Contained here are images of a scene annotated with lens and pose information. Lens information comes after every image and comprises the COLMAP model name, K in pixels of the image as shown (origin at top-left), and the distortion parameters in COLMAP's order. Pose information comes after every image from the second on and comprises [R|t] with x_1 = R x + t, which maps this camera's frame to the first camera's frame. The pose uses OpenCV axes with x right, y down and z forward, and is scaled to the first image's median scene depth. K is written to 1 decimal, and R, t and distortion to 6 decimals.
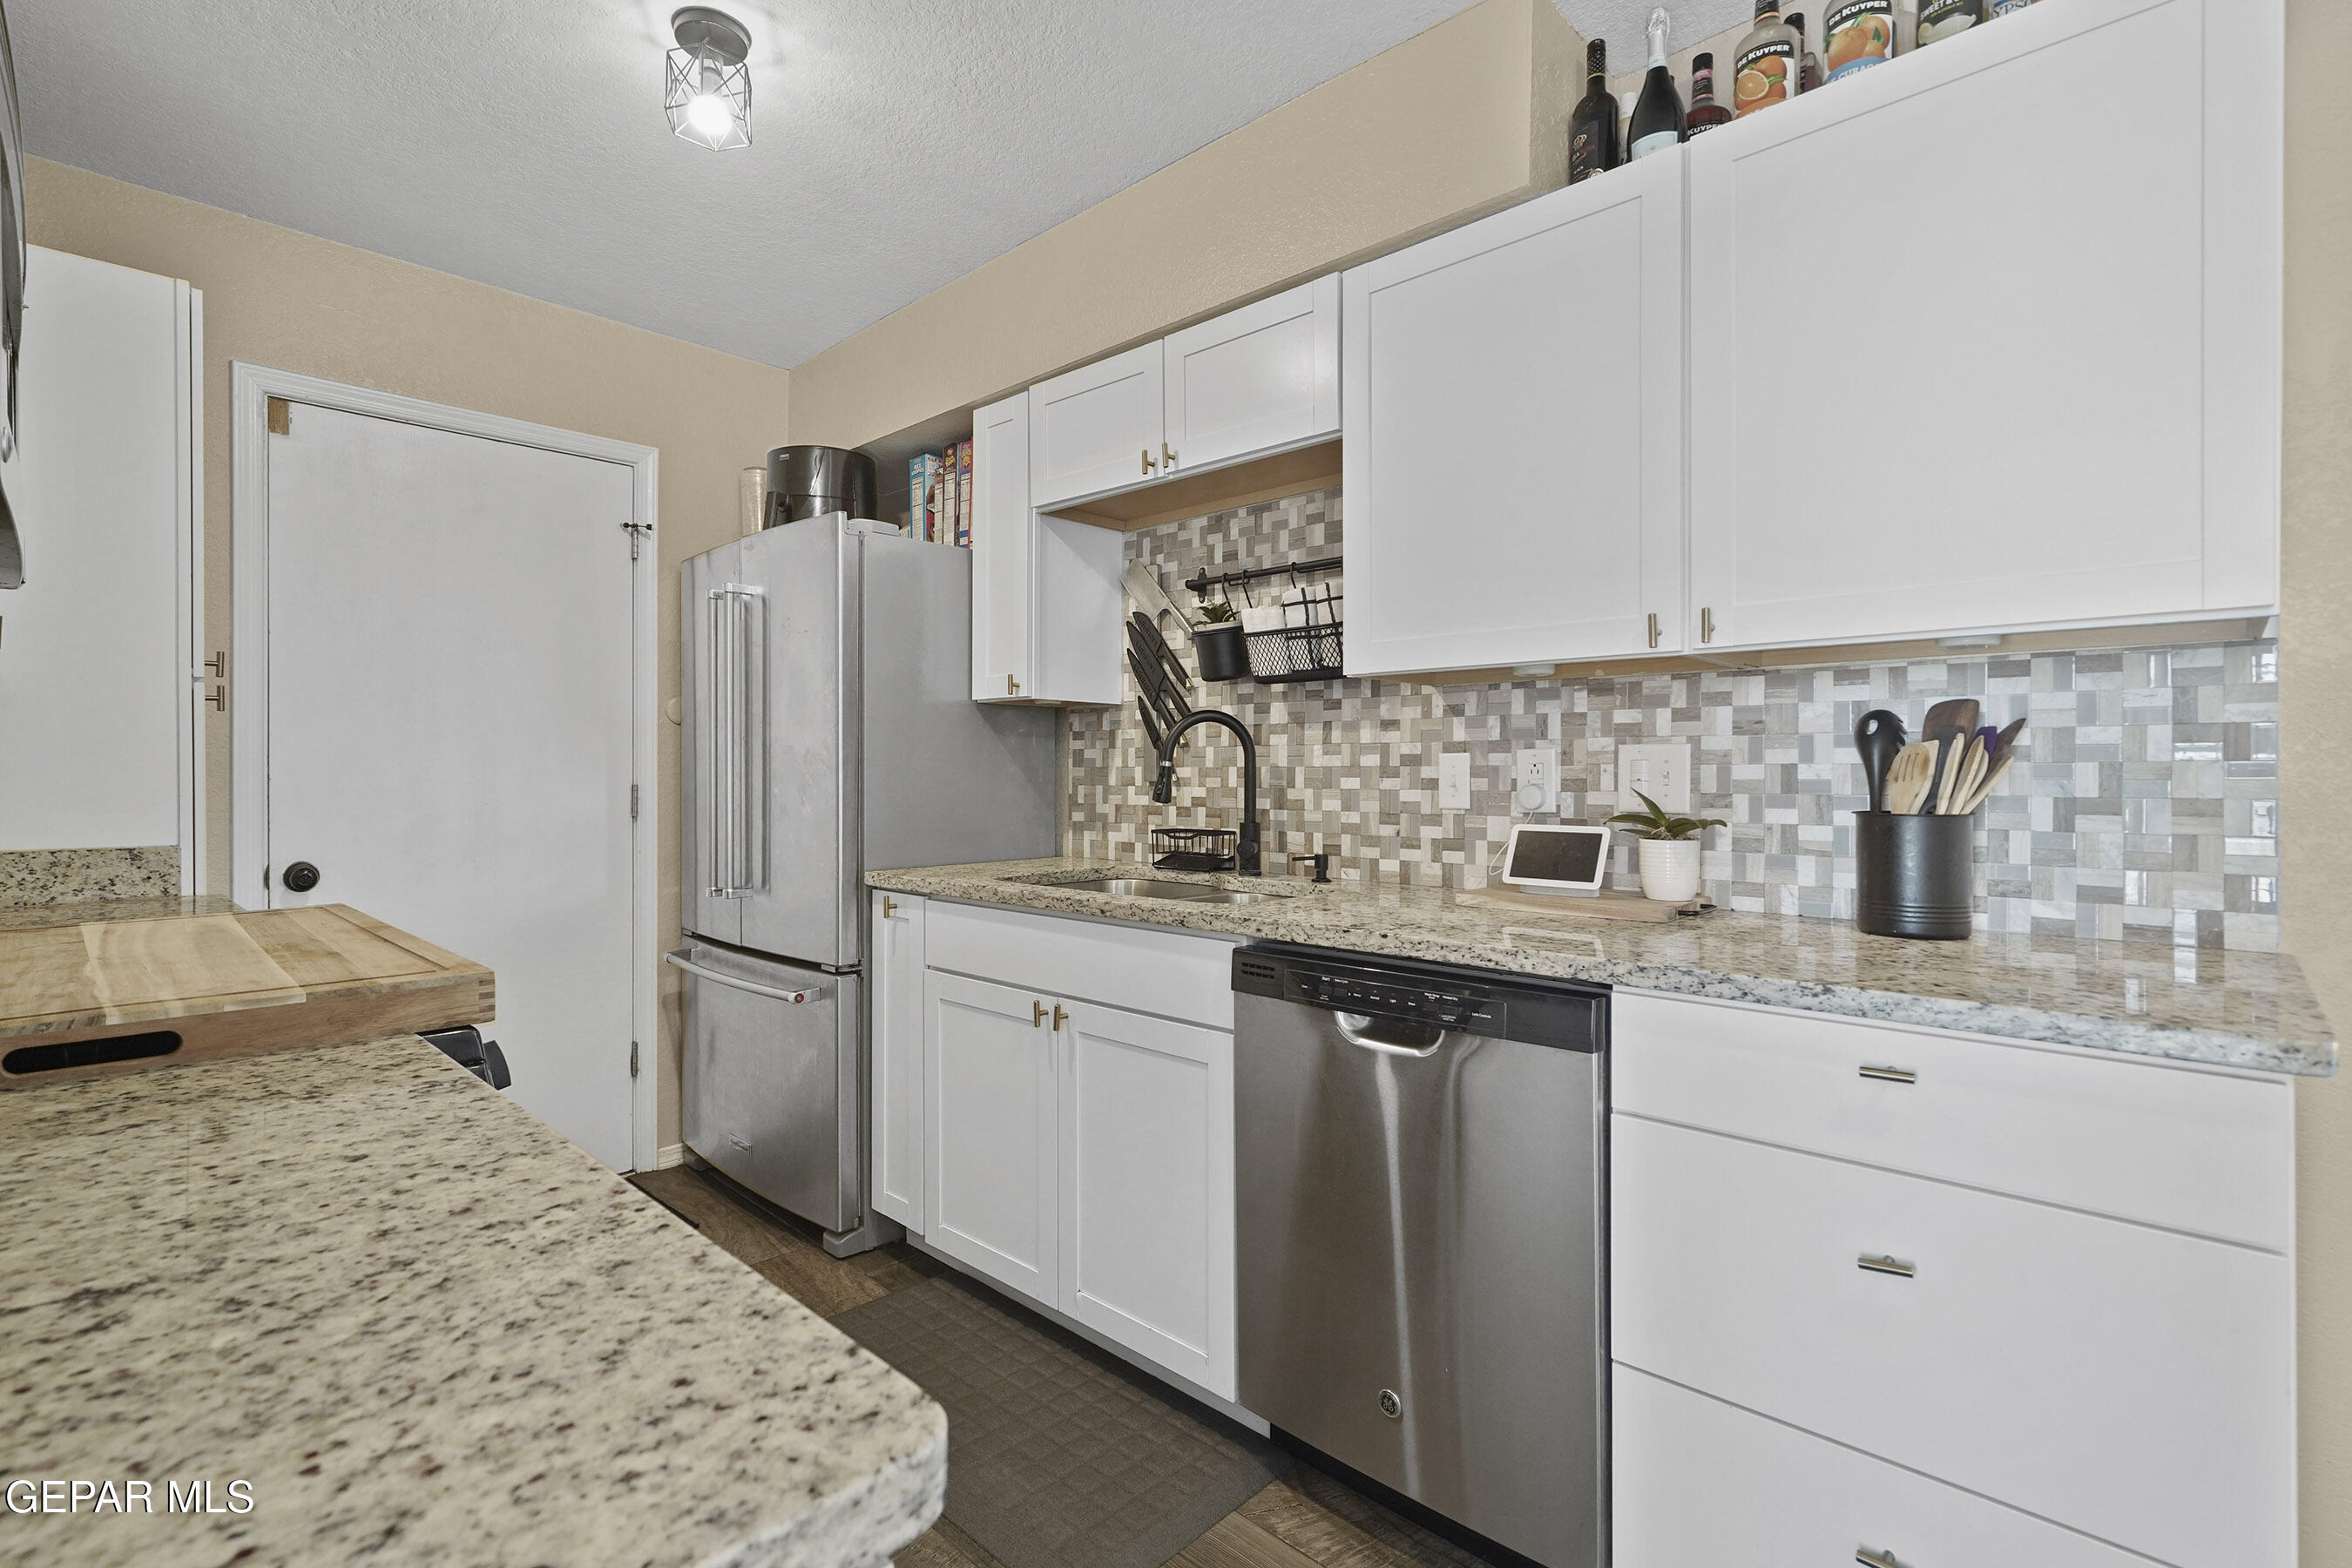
lens RADIAL K [[1080.5, 0, 1176.7], [0, 1080.5, 773.4], [0, 0, 1]] dist [-0.002619, -0.002096]
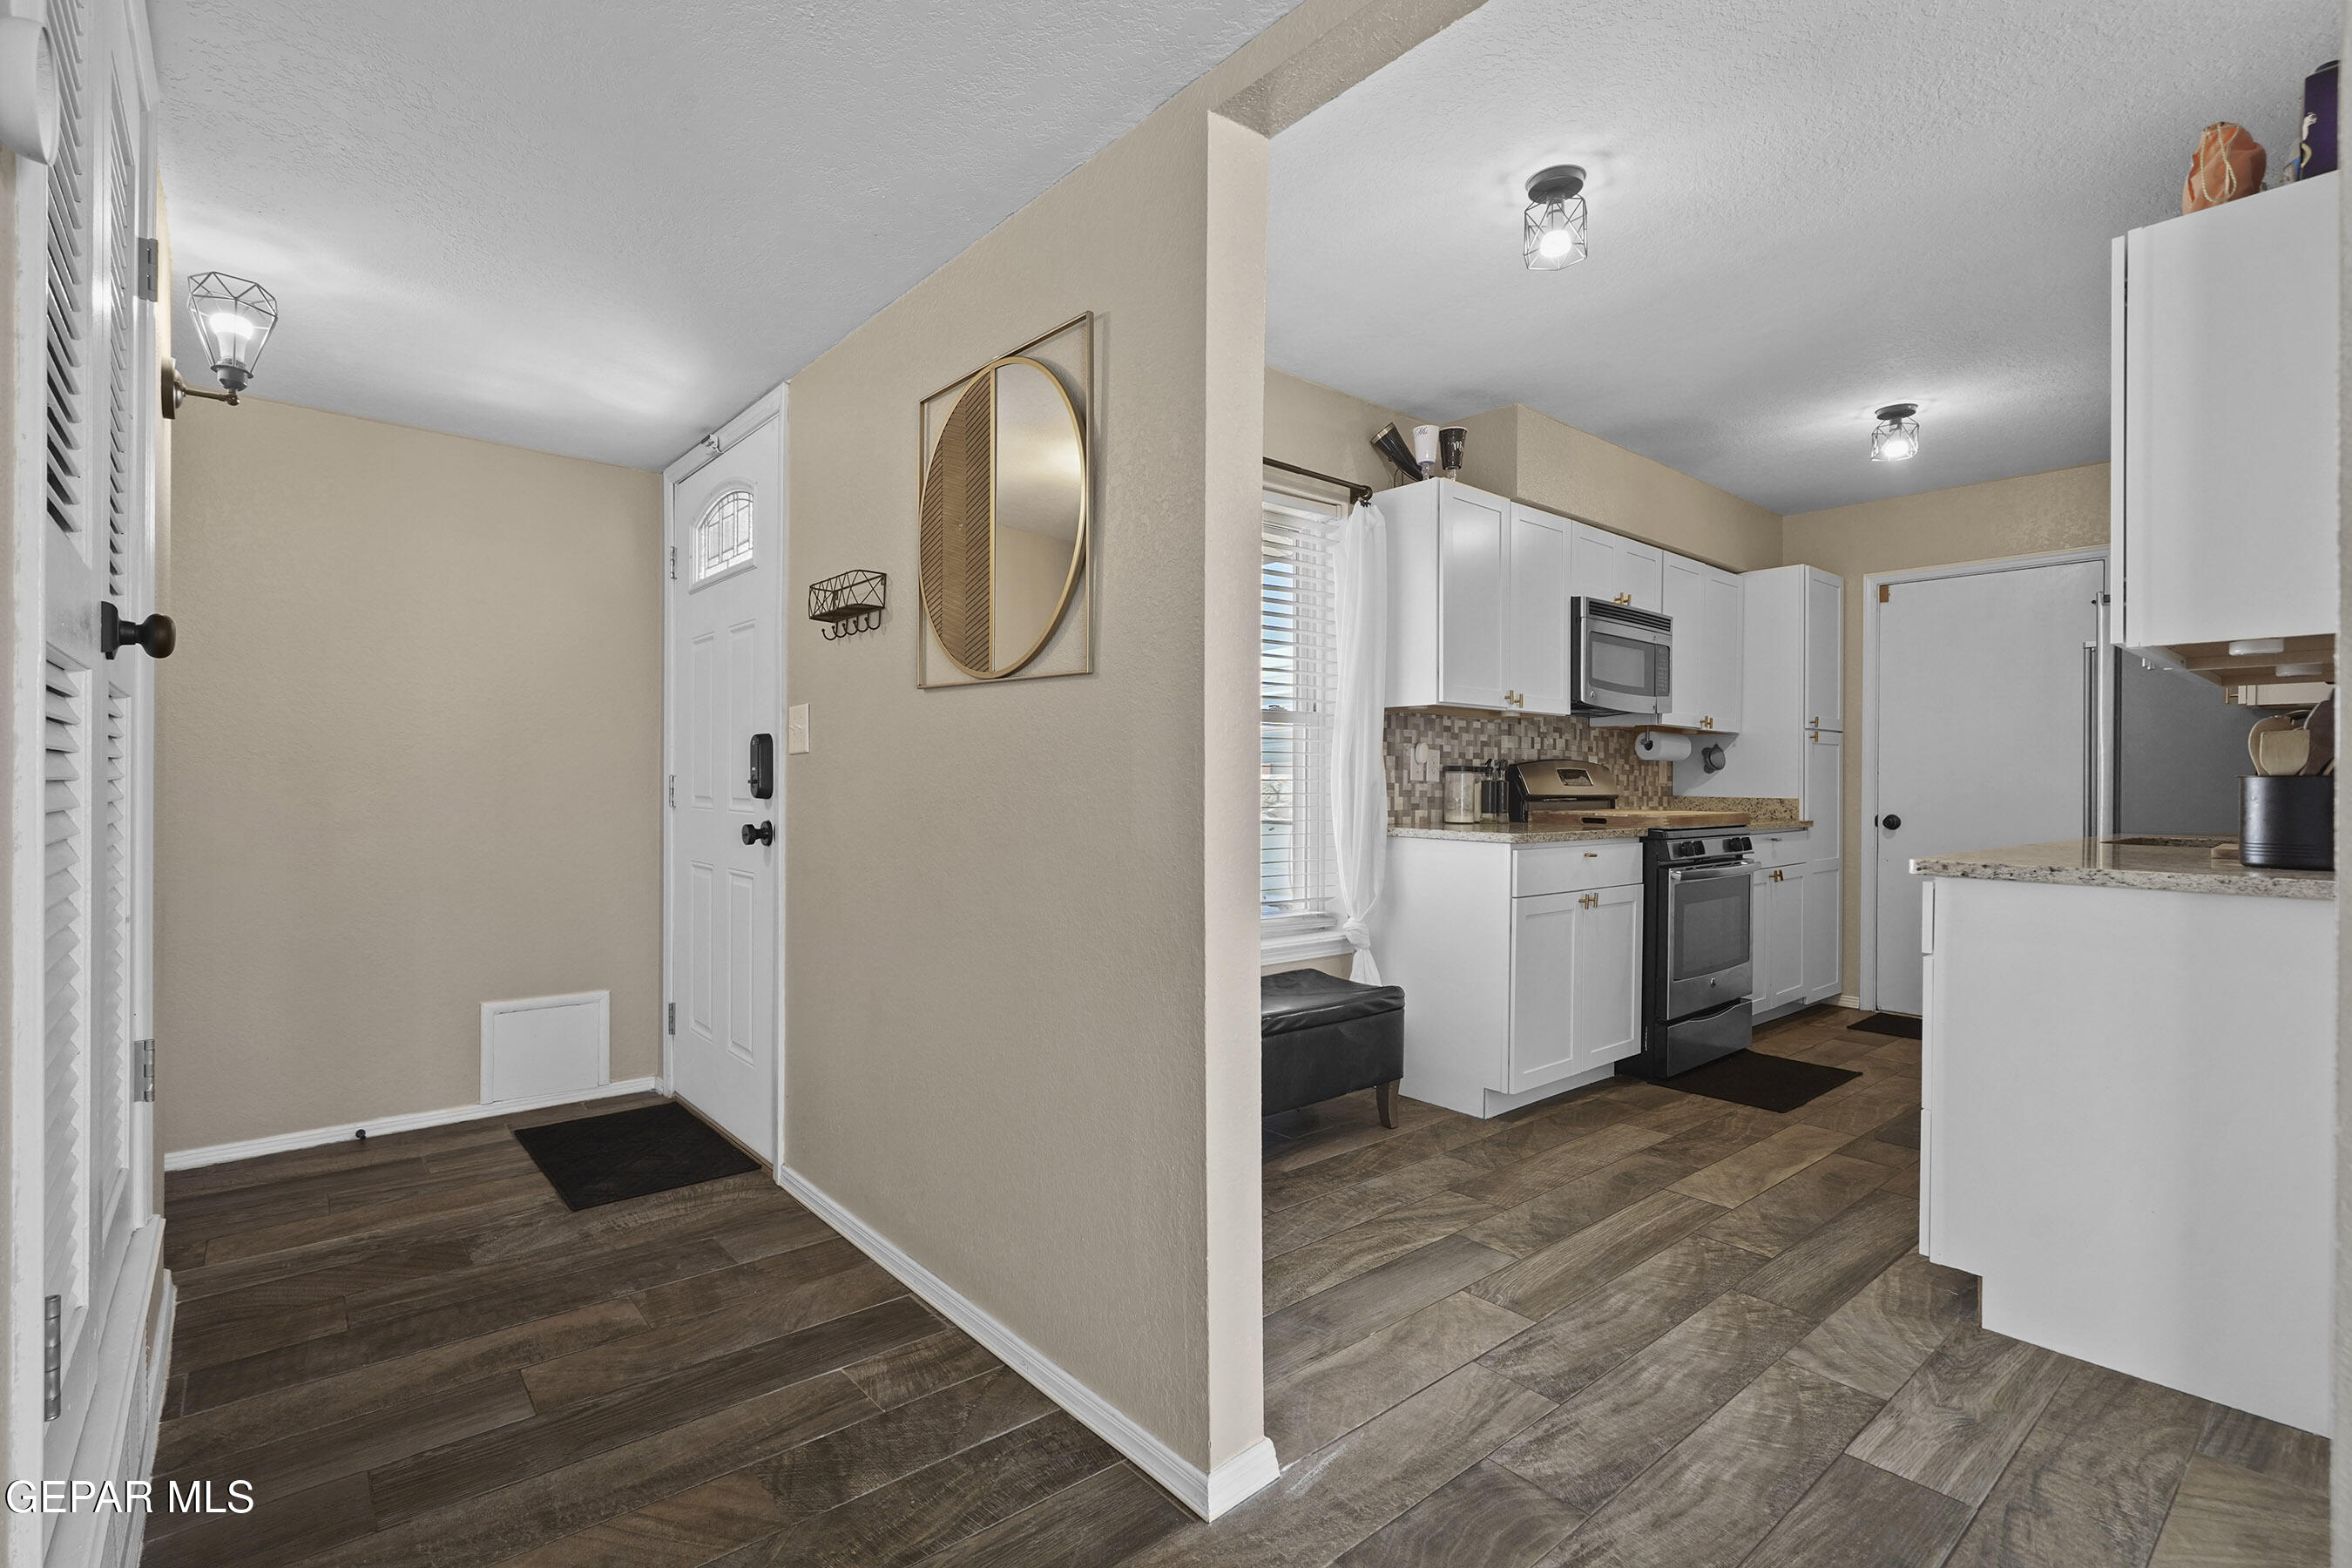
lens RADIAL K [[1080.5, 0, 1150.3], [0, 1080.5, 789.5], [0, 0, 1]] dist [-0.002619, -0.002096]
pose [[-0.105868, 0.006651, -0.994358, 1.693618], [-0.011626, 0.999901, 0.007926, 0.045329], [0.994312, 0.012399, -0.105780, -0.196216]]
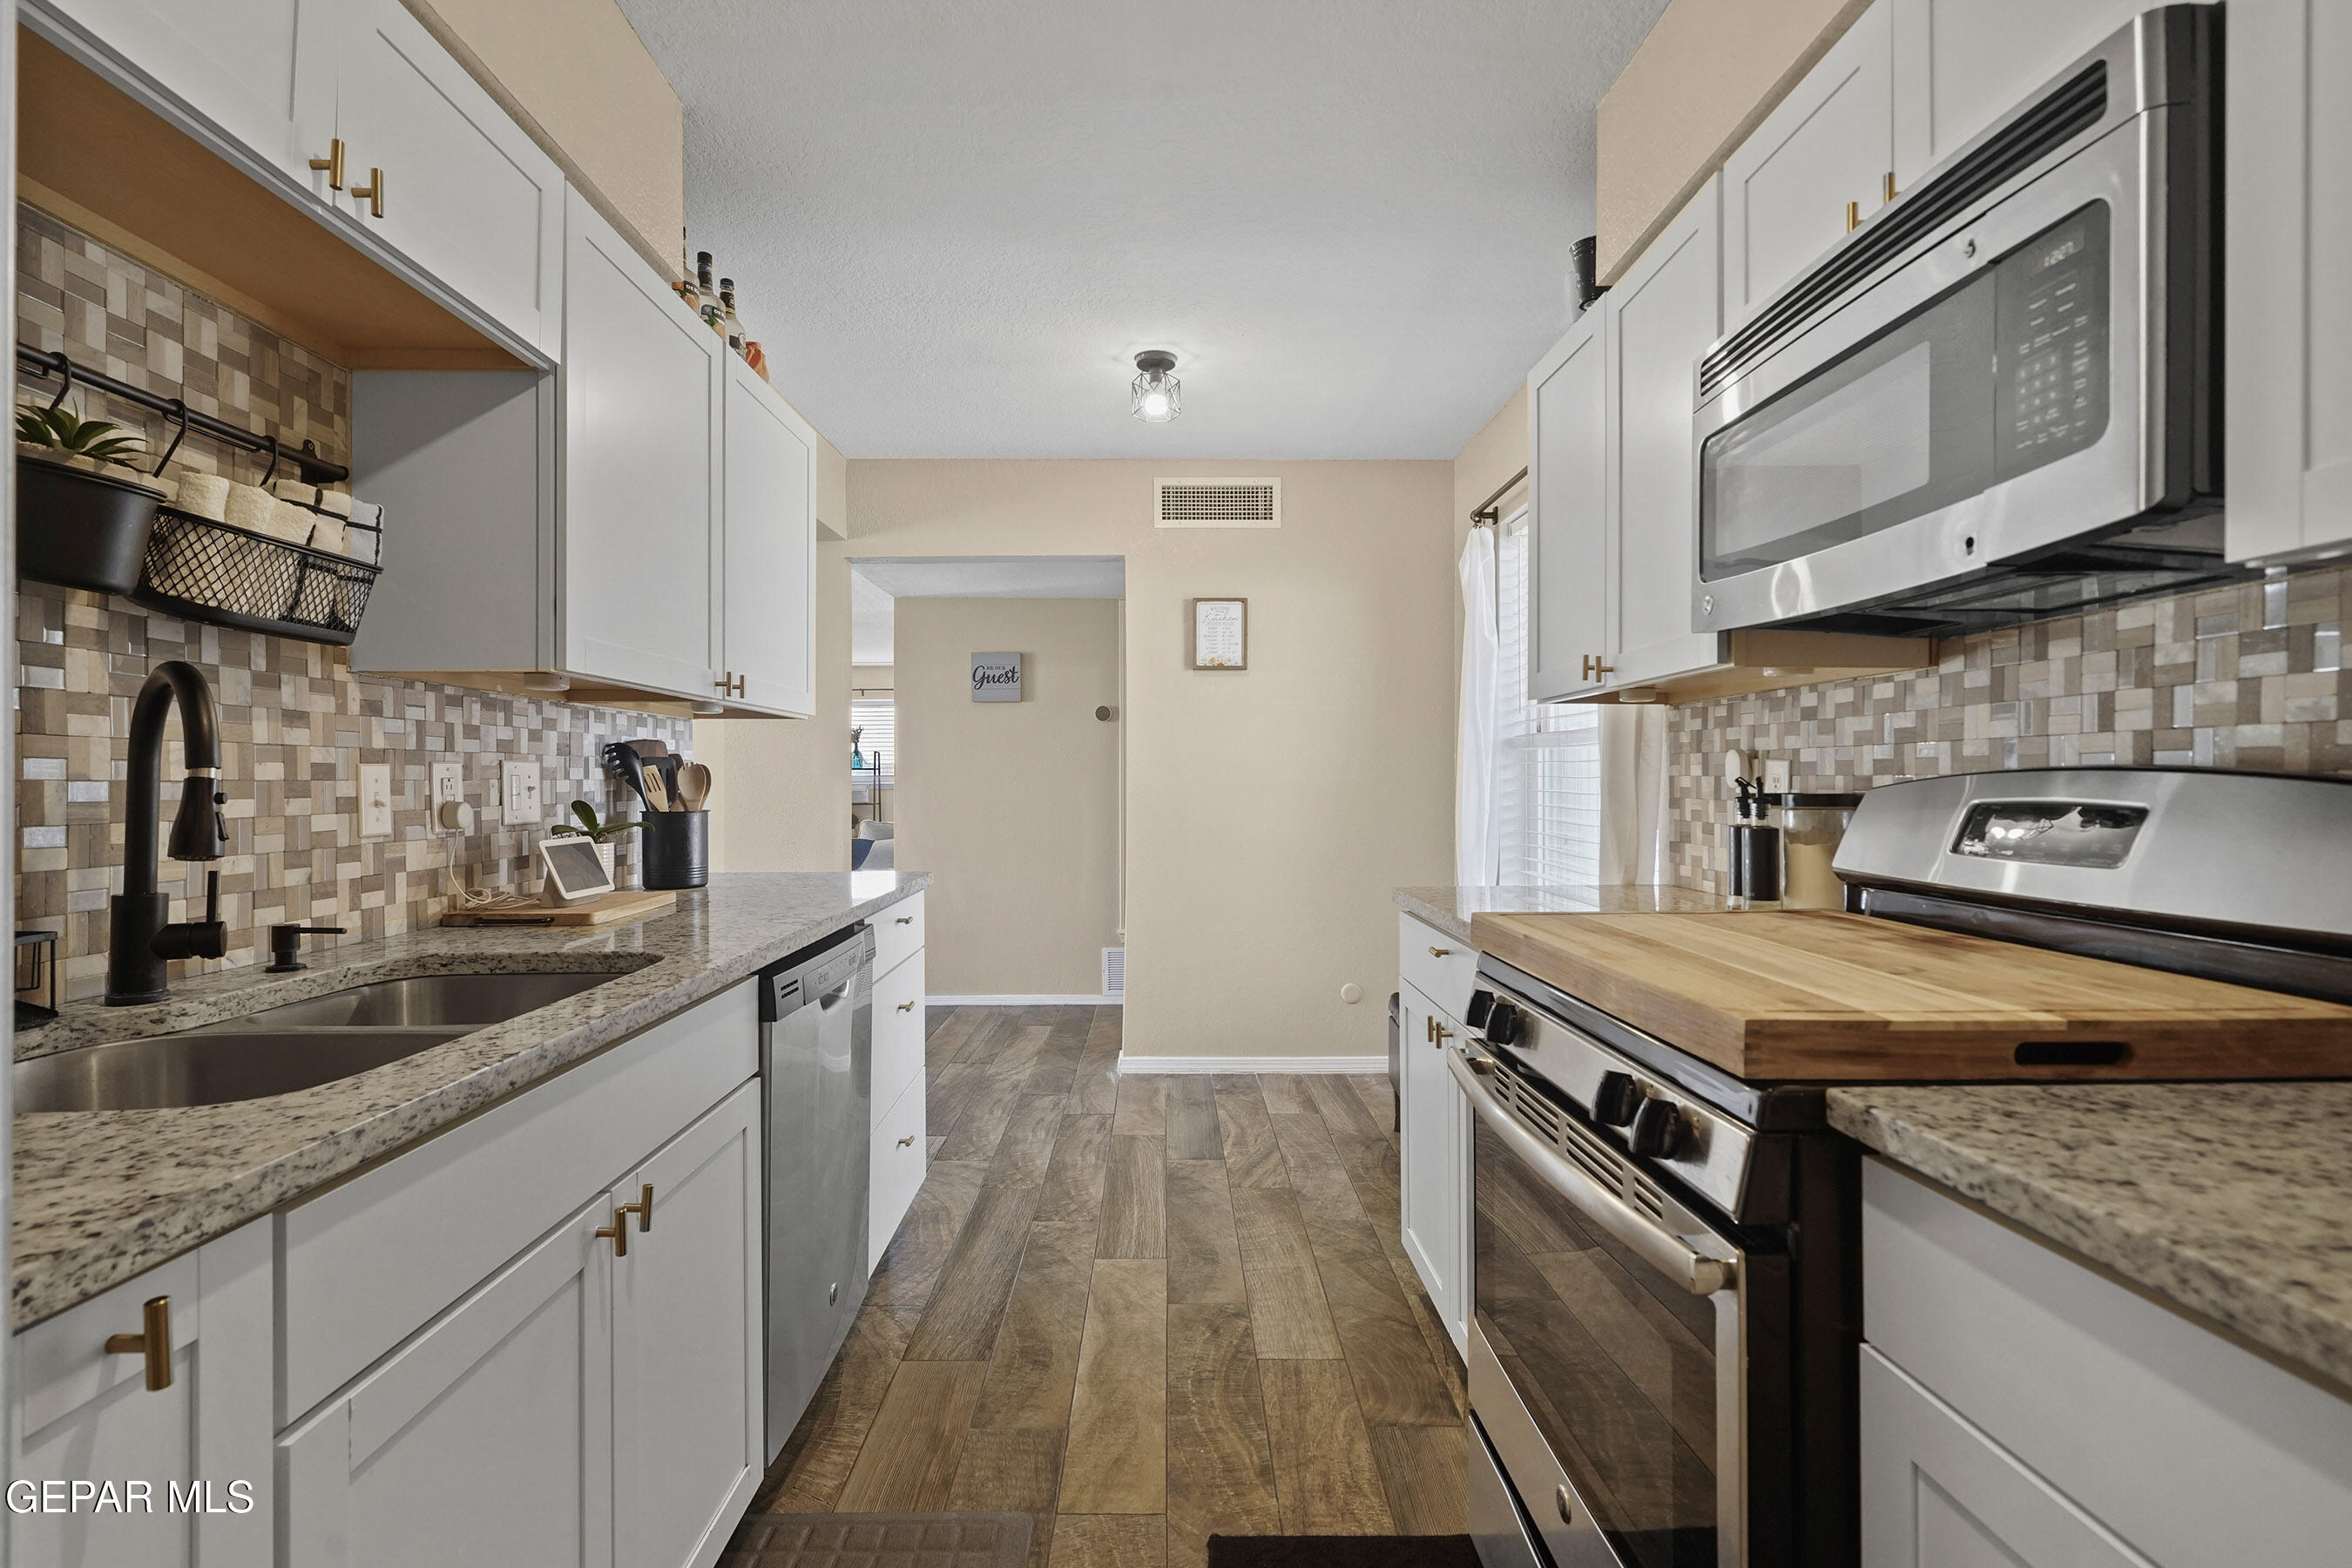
lens RADIAL K [[1080.5, 0, 1175.2], [0, 1080.5, 783.3], [0, 0, 1]] dist [-0.002619, -0.002096]
pose [[-0.706161, -0.000197, 0.708051, -0.766701], [0.004522, 0.999978, 0.004788, -0.006529], [-0.708037, 0.006583, -0.706145, 1.270888]]
